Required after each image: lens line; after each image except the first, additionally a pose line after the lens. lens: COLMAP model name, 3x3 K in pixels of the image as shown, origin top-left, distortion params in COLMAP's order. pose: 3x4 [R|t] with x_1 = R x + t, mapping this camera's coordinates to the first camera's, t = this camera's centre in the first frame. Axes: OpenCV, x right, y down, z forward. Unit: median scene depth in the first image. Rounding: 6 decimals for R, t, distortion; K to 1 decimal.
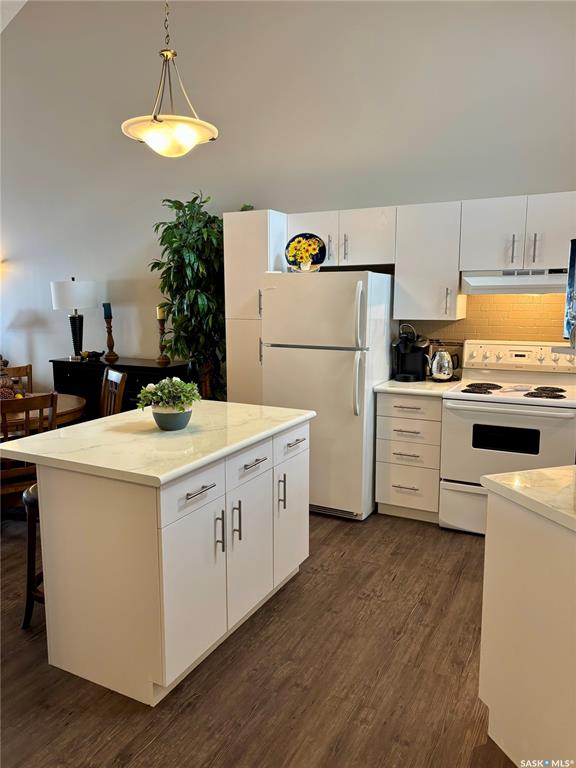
lens RADIAL K [[579.9, 0, 282.7], [0, 579.9, 385.5], [0, 0, 1]] dist [0.050141, -0.048491]
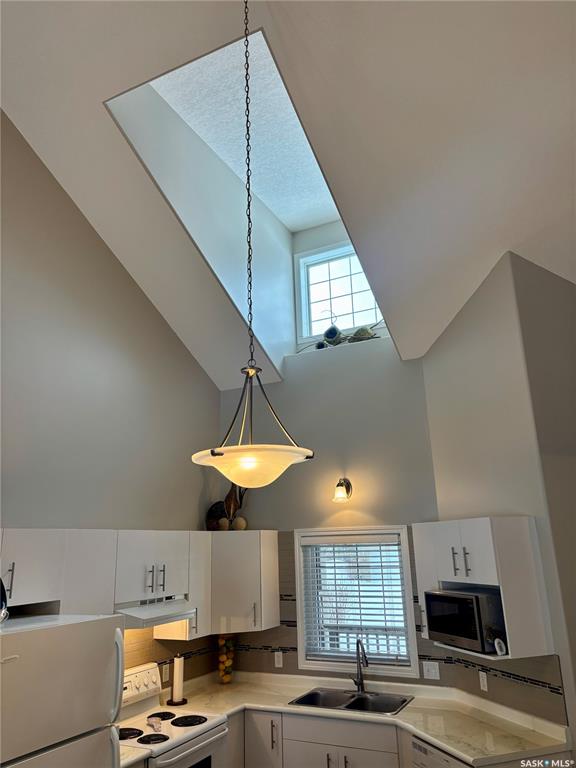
lens RADIAL K [[579.9, 0, 283.1], [0, 579.9, 379.7], [0, 0, 1]] dist [0.050141, -0.048491]
pose [[-0.014969, 0.278849, 0.960218, -0.697805], [0.183392, 0.944801, -0.271513, -0.227571], [-0.982926, 0.172032, -0.065281, 0.716169]]
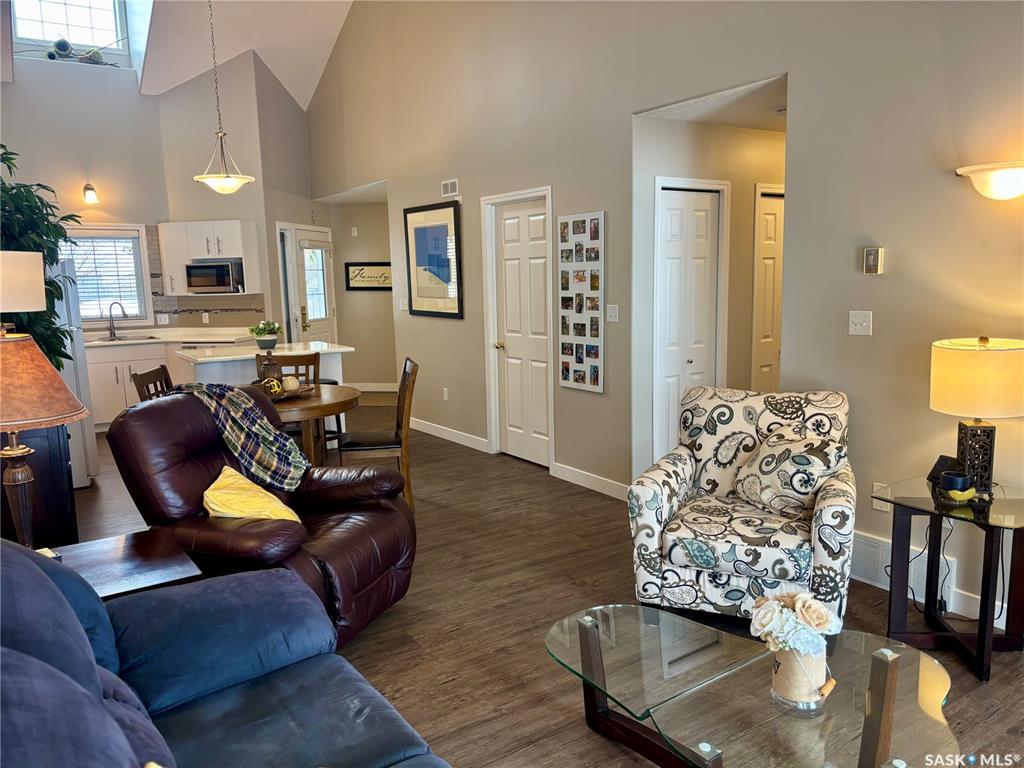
lens RADIAL K [[773.2, 0, 503.2], [0, 773.2, 401.1], [0, 0, 1]] dist [0.050141, -0.048491]
pose [[-0.873170, -0.055515, 0.484243, -1.426609], [0.103444, 0.949754, 0.295410, -0.295026], [-0.476312, 0.308035, -0.823554, 1.894801]]
